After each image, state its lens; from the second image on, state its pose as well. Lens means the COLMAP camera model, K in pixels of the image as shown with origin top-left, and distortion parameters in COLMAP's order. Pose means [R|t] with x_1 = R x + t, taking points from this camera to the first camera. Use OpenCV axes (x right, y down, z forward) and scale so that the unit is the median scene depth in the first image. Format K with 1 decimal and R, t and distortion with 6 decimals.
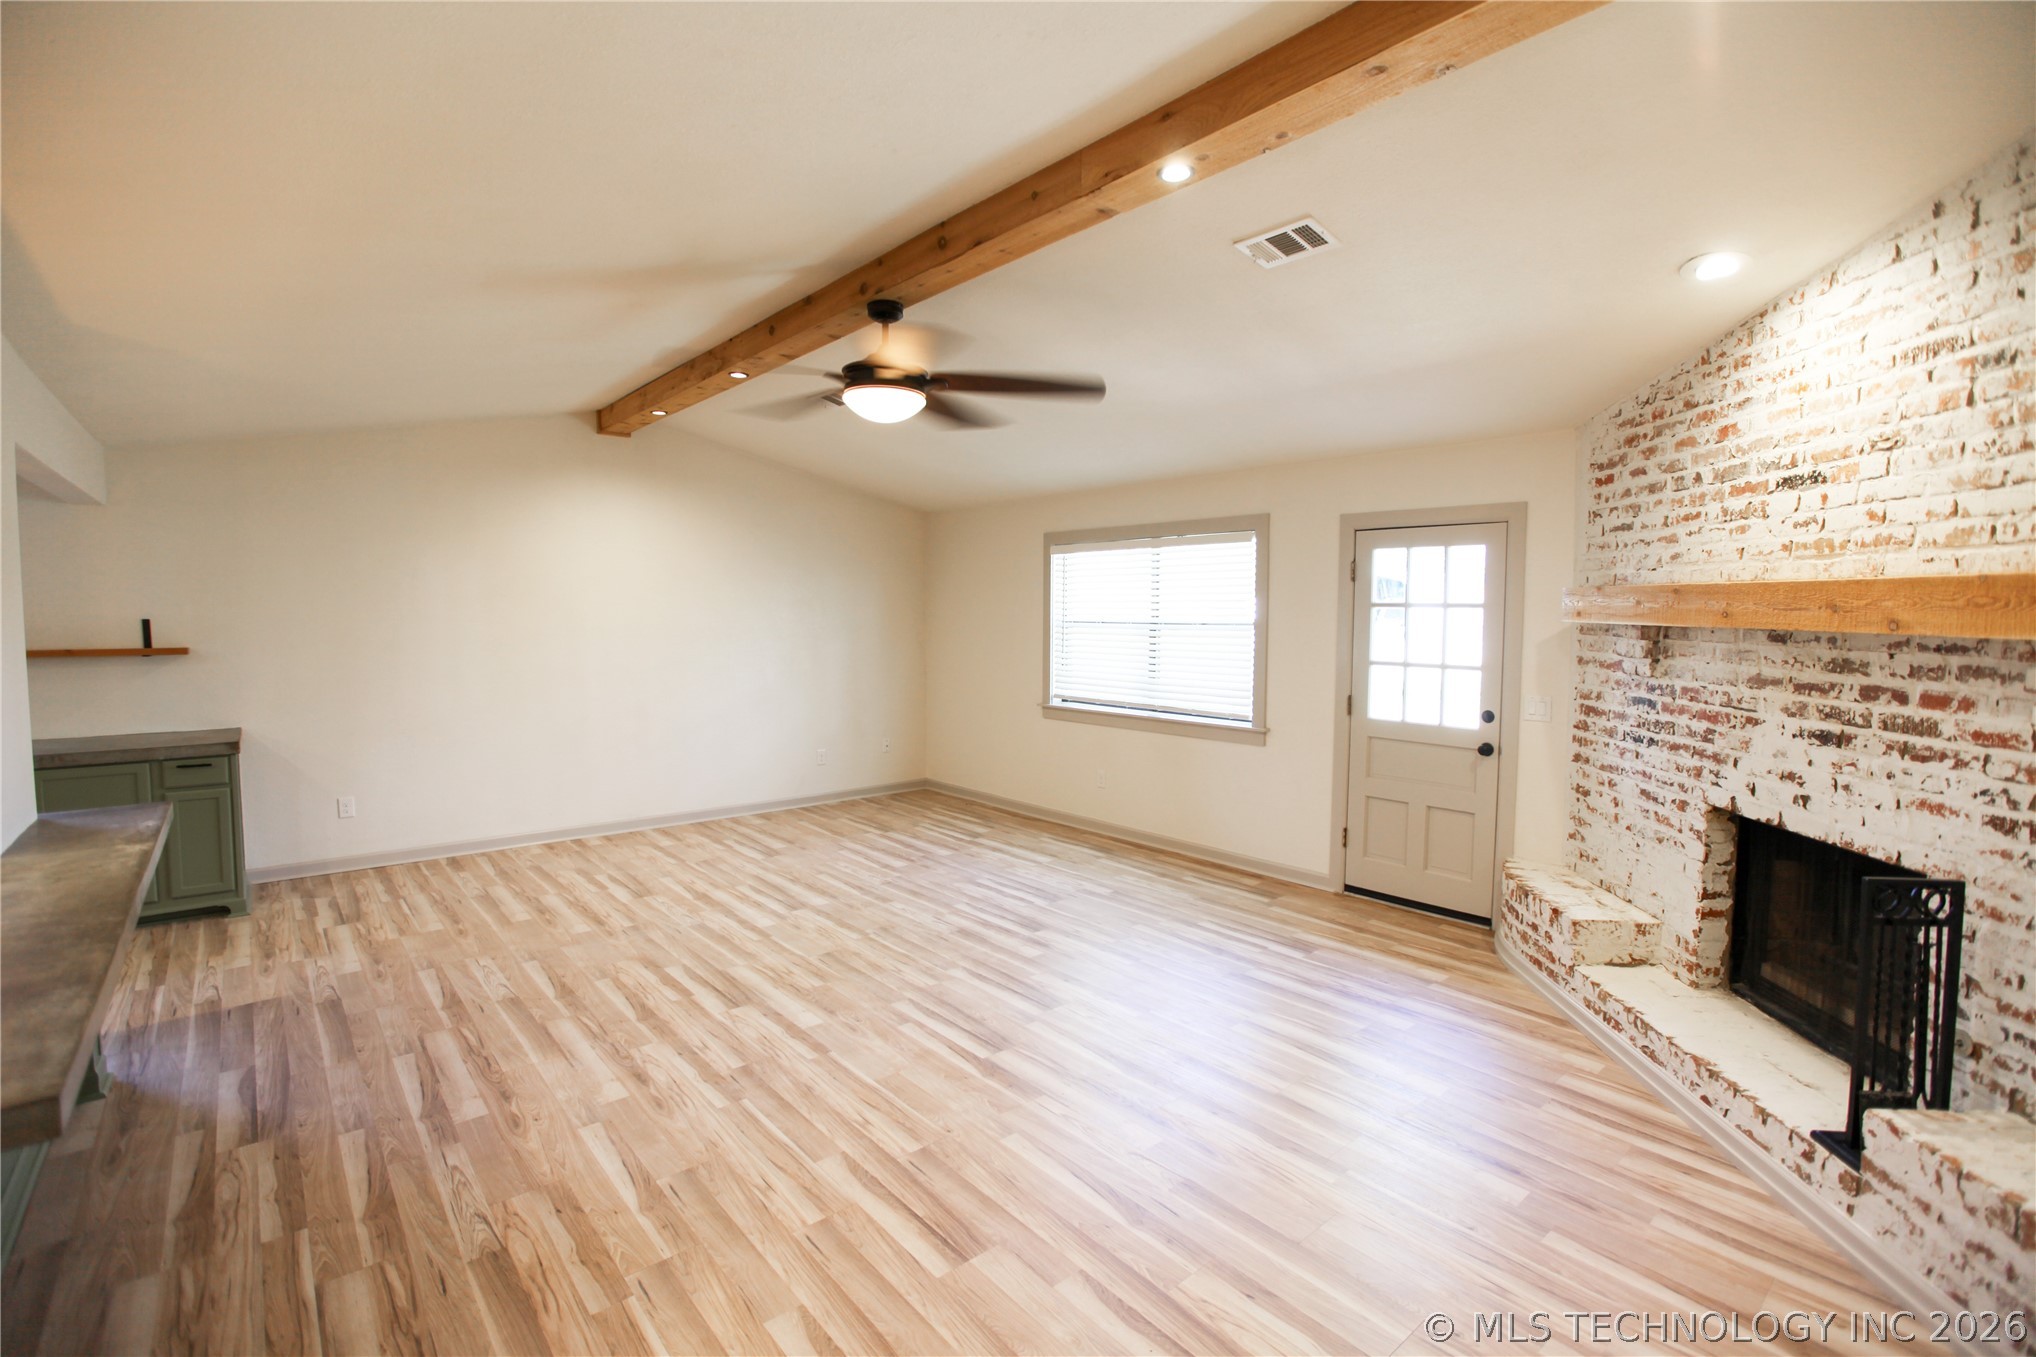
lens RADIAL K [[927.1, 0, 1015.5], [0, 927.1, 671.1], [0, 0, 1]] dist [-0.044044, 0.012261]
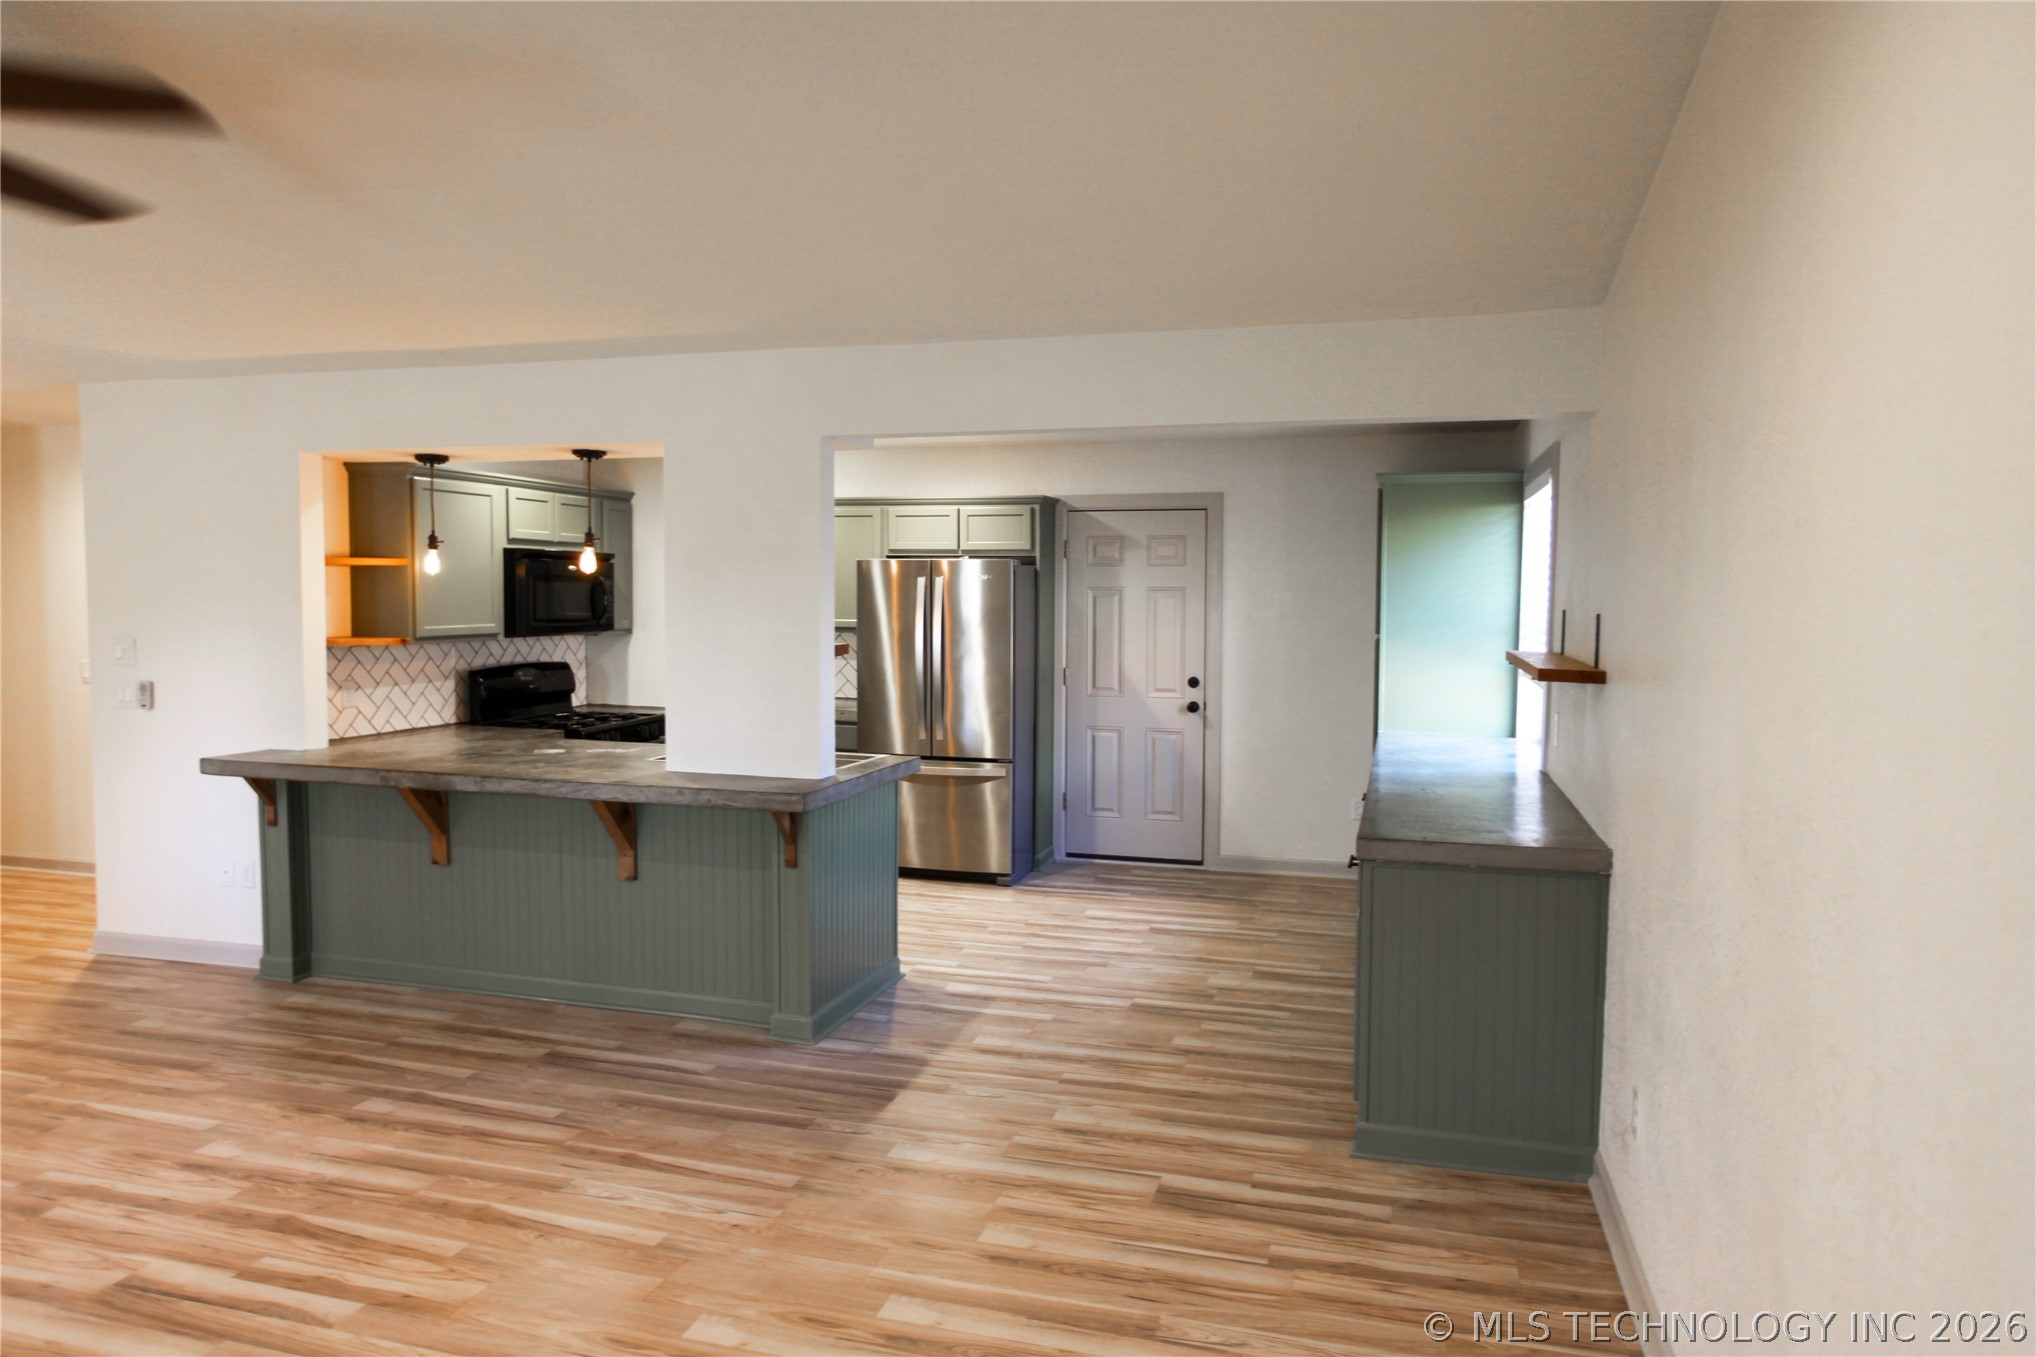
lens RADIAL K [[1296.0, 0, 999.9], [0, 1296.0, 700.0], [0, 0, 1]] dist [-0.006061, 0.025229]
pose [[-0.839697, 0.038095, -0.541717, -0.369030], [-0.044748, 0.989291, 0.138931, -0.139453], [0.541208, 0.140901, -0.829000, 2.099234]]
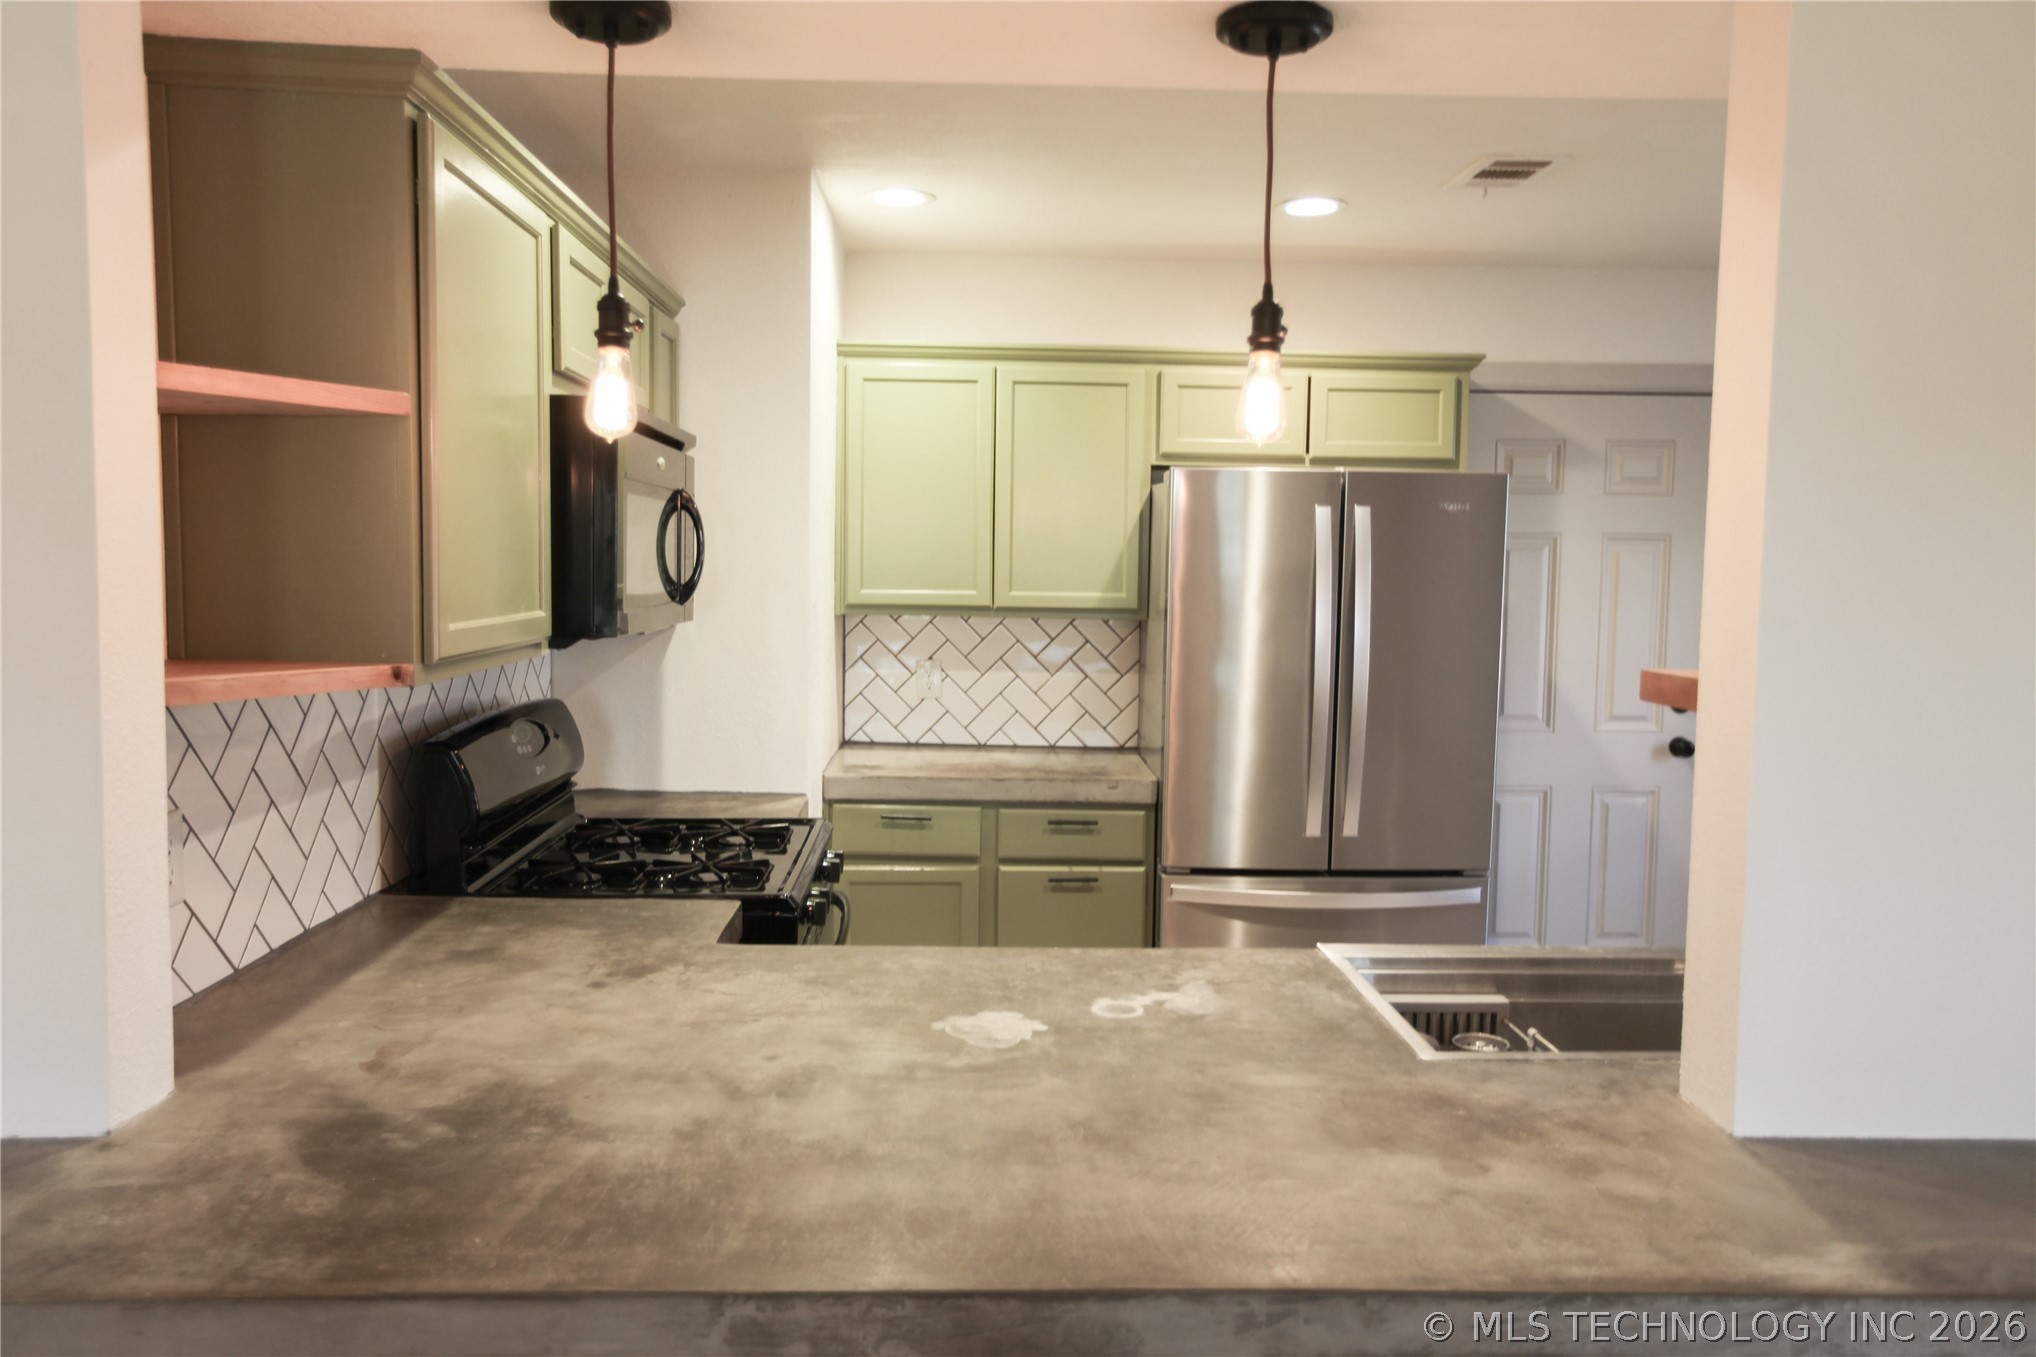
lens RADIAL K [[1485.7, 0, 1022.9], [0, 1485.7, 671.1], [0, 0, 1]] dist [0.001920, 0.002313]
pose [[-0.613563, 0.049191, -0.788112, -0.334678], [-0.068117, 0.991040, 0.114887, -0.029483], [0.786702, 0.124174, -0.604715, 0.814475]]
